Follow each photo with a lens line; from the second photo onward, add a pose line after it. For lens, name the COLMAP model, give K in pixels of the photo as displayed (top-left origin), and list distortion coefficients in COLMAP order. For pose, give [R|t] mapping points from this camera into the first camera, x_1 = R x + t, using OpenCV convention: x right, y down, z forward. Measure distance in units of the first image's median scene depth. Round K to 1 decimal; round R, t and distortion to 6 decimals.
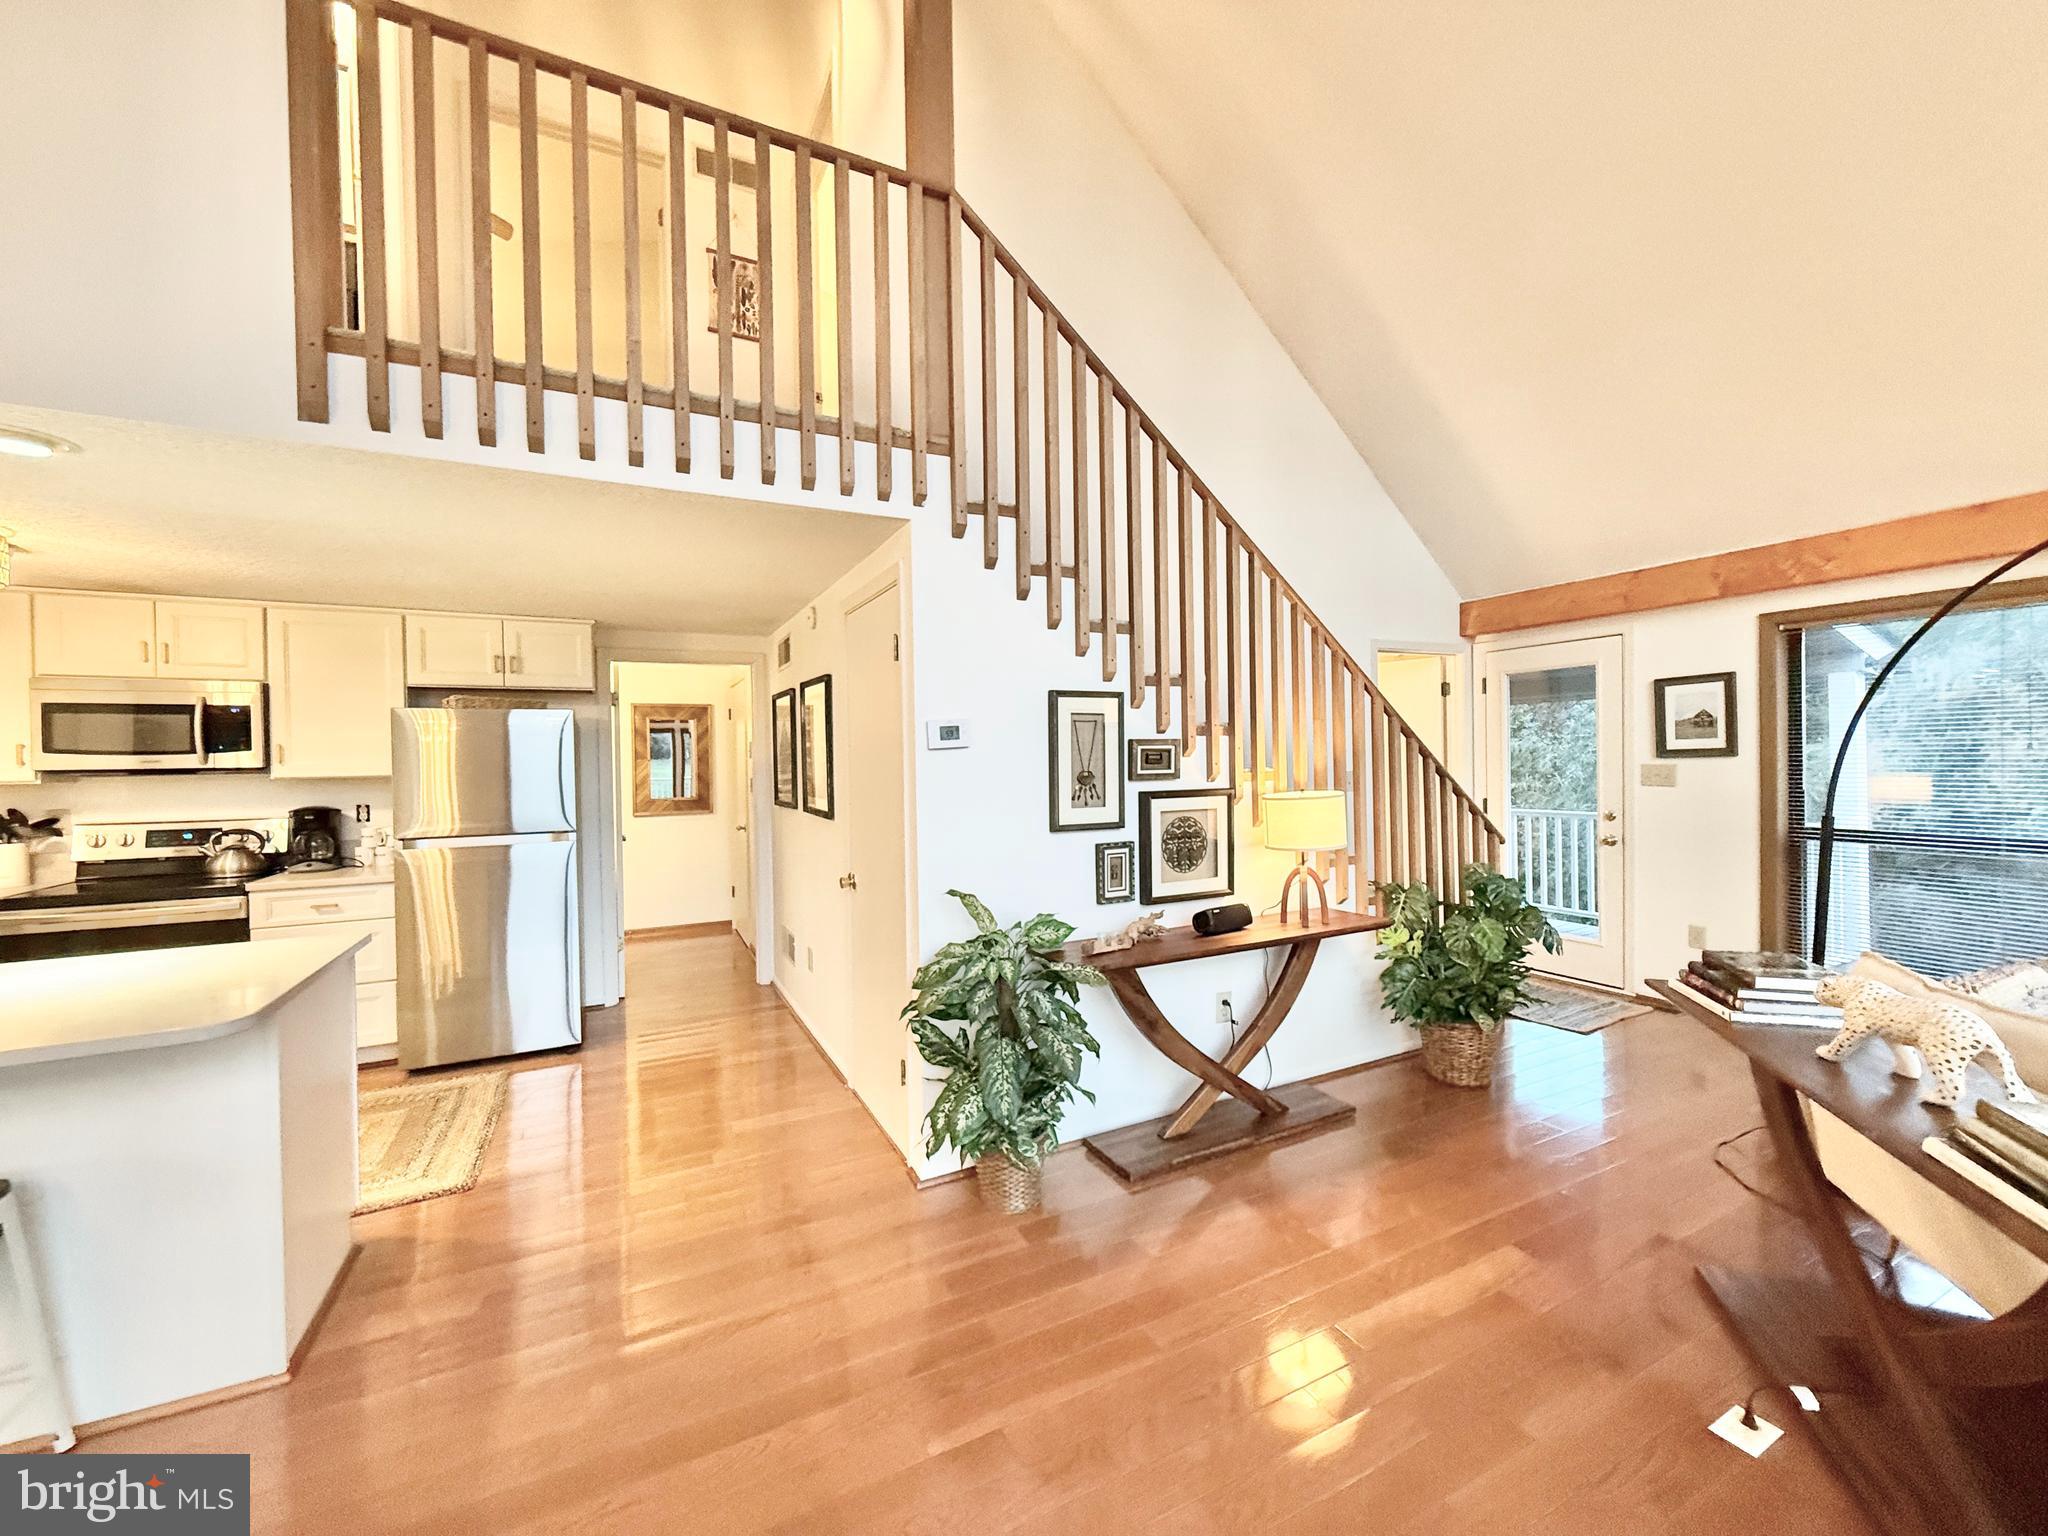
lens RADIAL K [[813.4, 0, 1026.6], [0, 813.4, 768.5], [0, 0, 1]] dist [-0.001725, 0.000541]
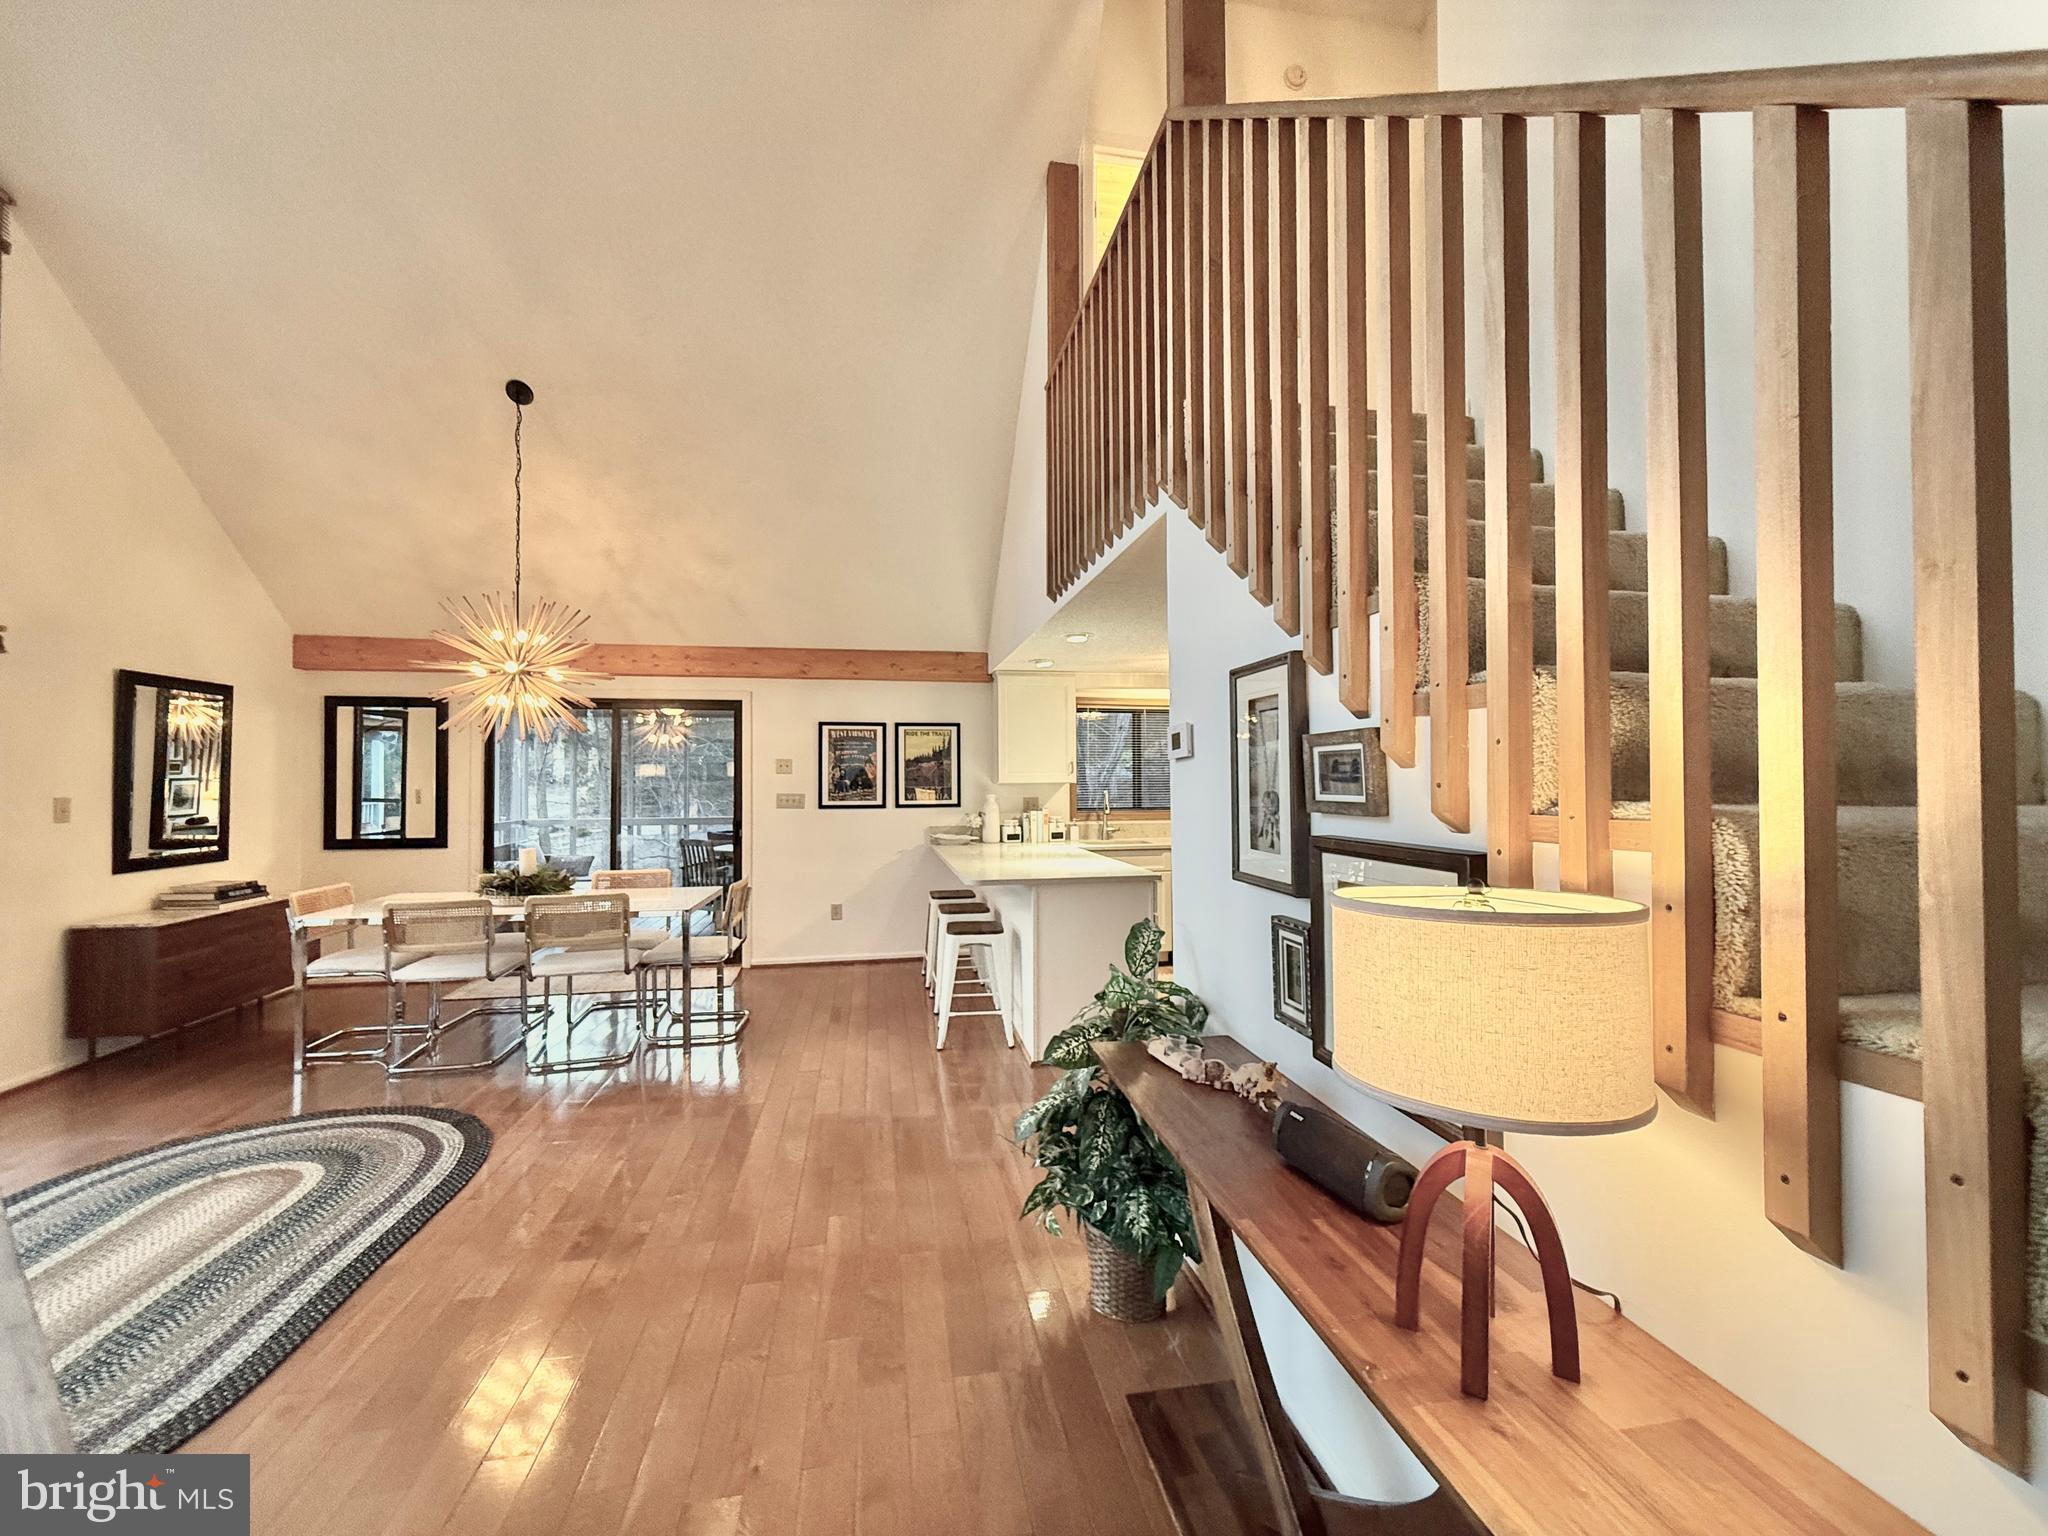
lens RADIAL K [[813.4, 0, 1026.6], [0, 813.4, 768.5], [0, 0, 1]] dist [-0.001725, 0.000541]
pose [[-0.278980, 0.002183, -0.960294, 0.664606], [-0.001103, 0.999996, 0.002593, -0.014320], [0.960296, 0.001783, -0.278976, 0.931366]]
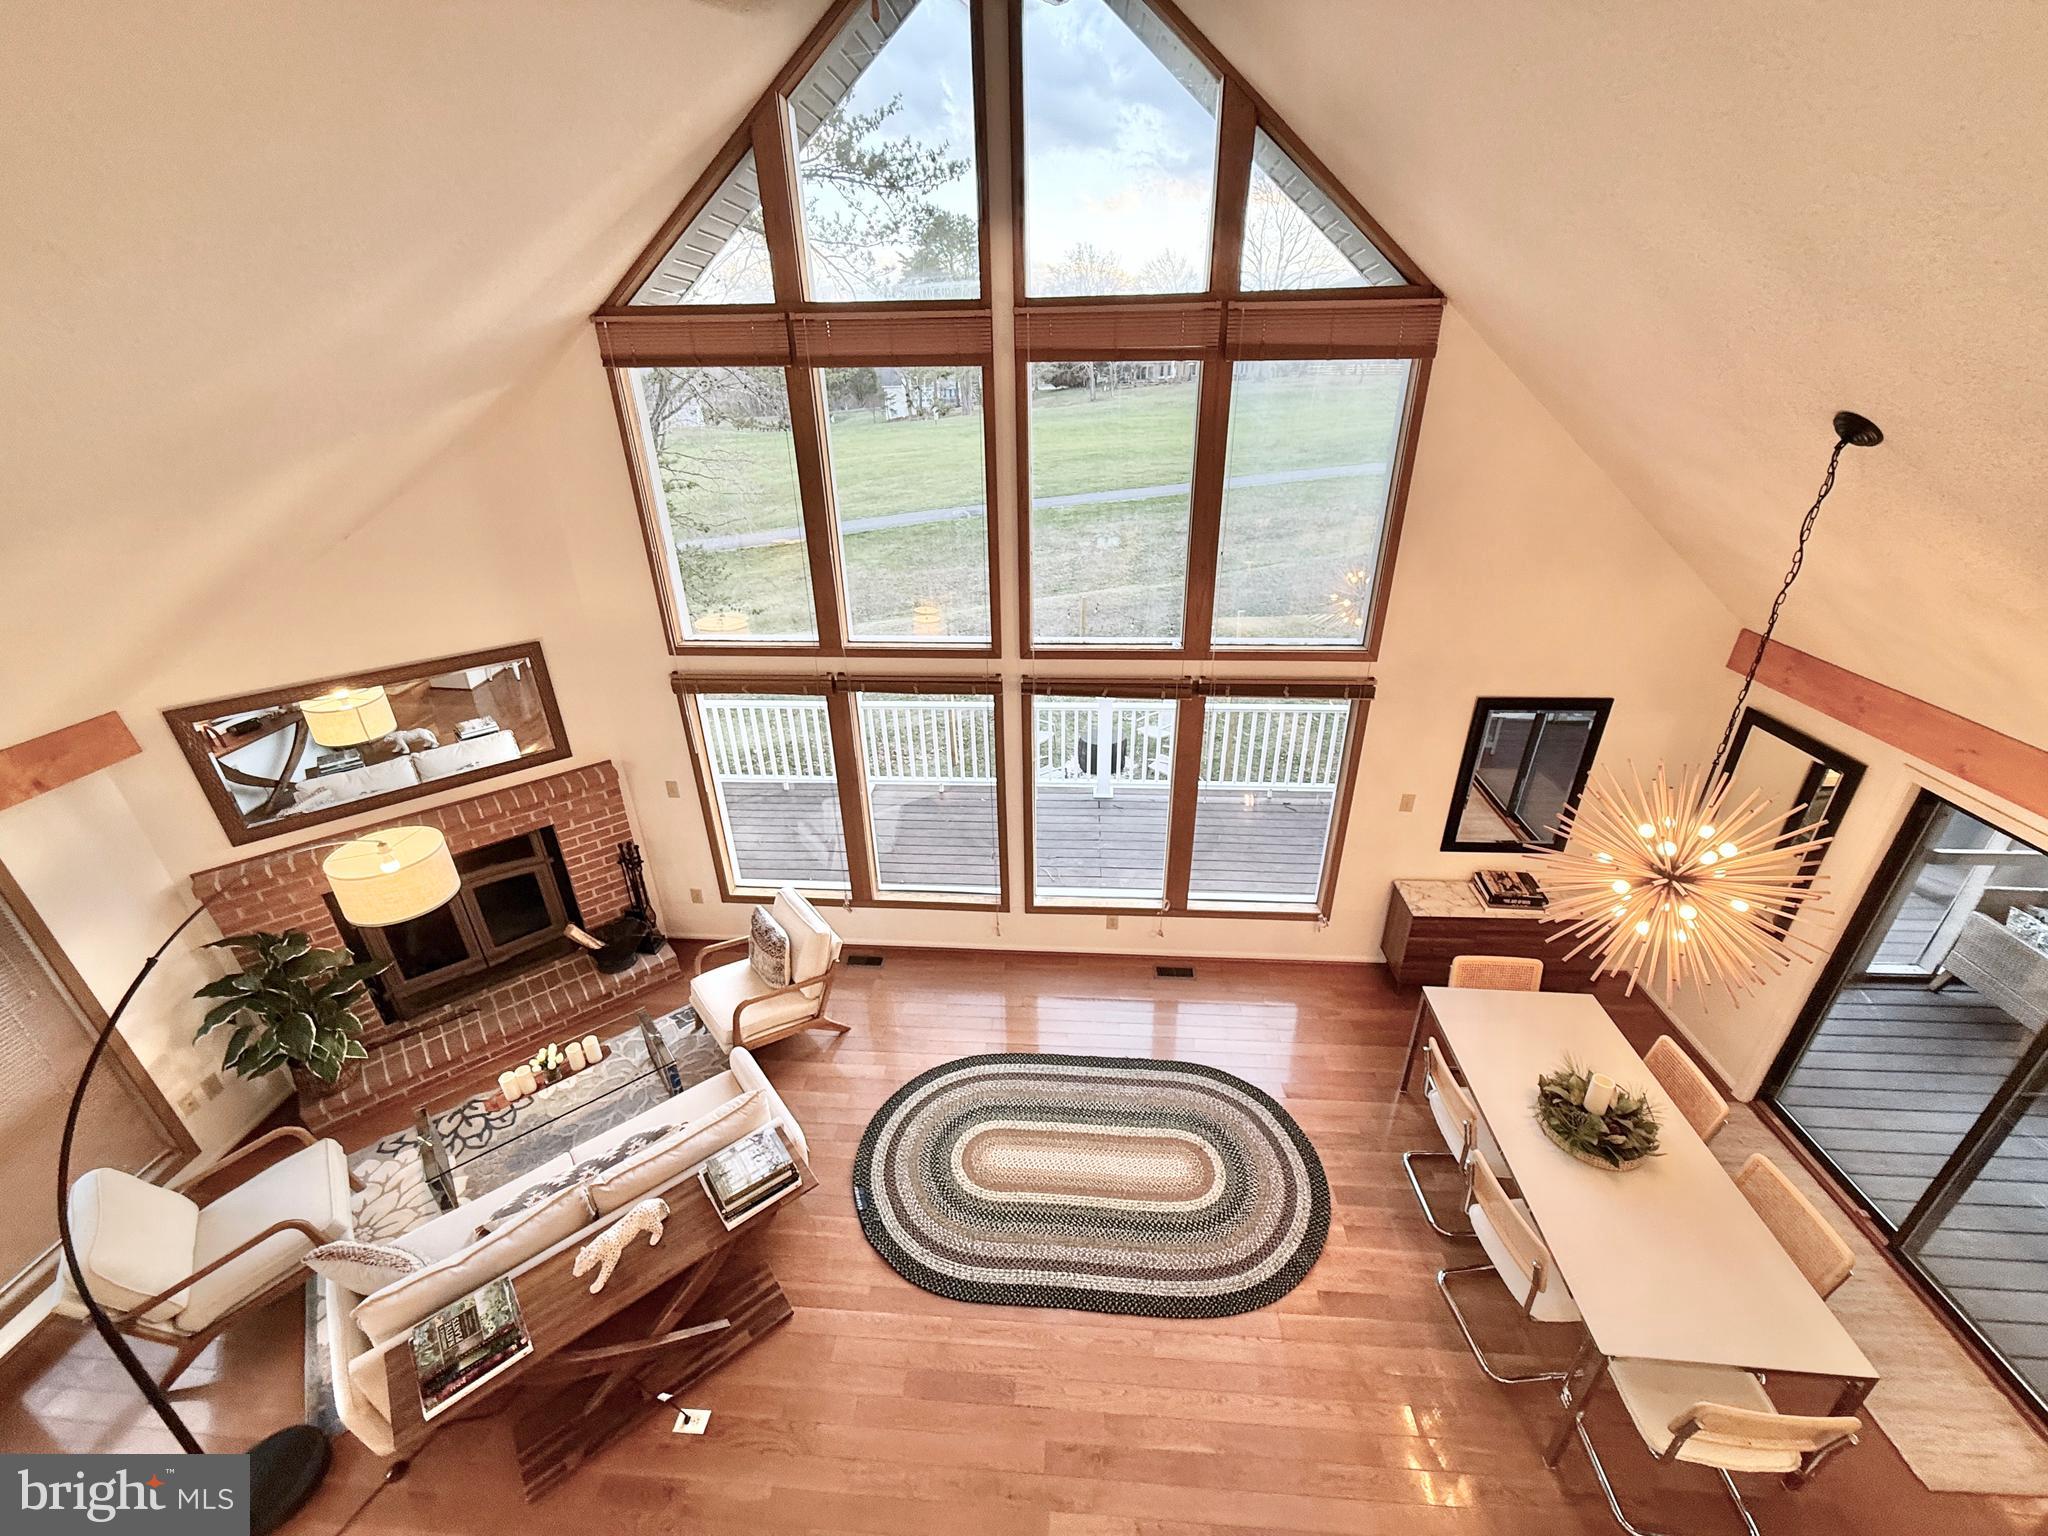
lens RADIAL K [[813.4, 0, 1026.6], [0, 813.4, 768.5], [0, 0, 1]] dist [-0.001725, 0.000541]
pose [[-0.854777, -0.199123, 0.479276, -0.218064], [0.038053, 0.896938, 0.440515, -0.735956], [-0.517598, 0.394780, -0.759105, 0.758176]]
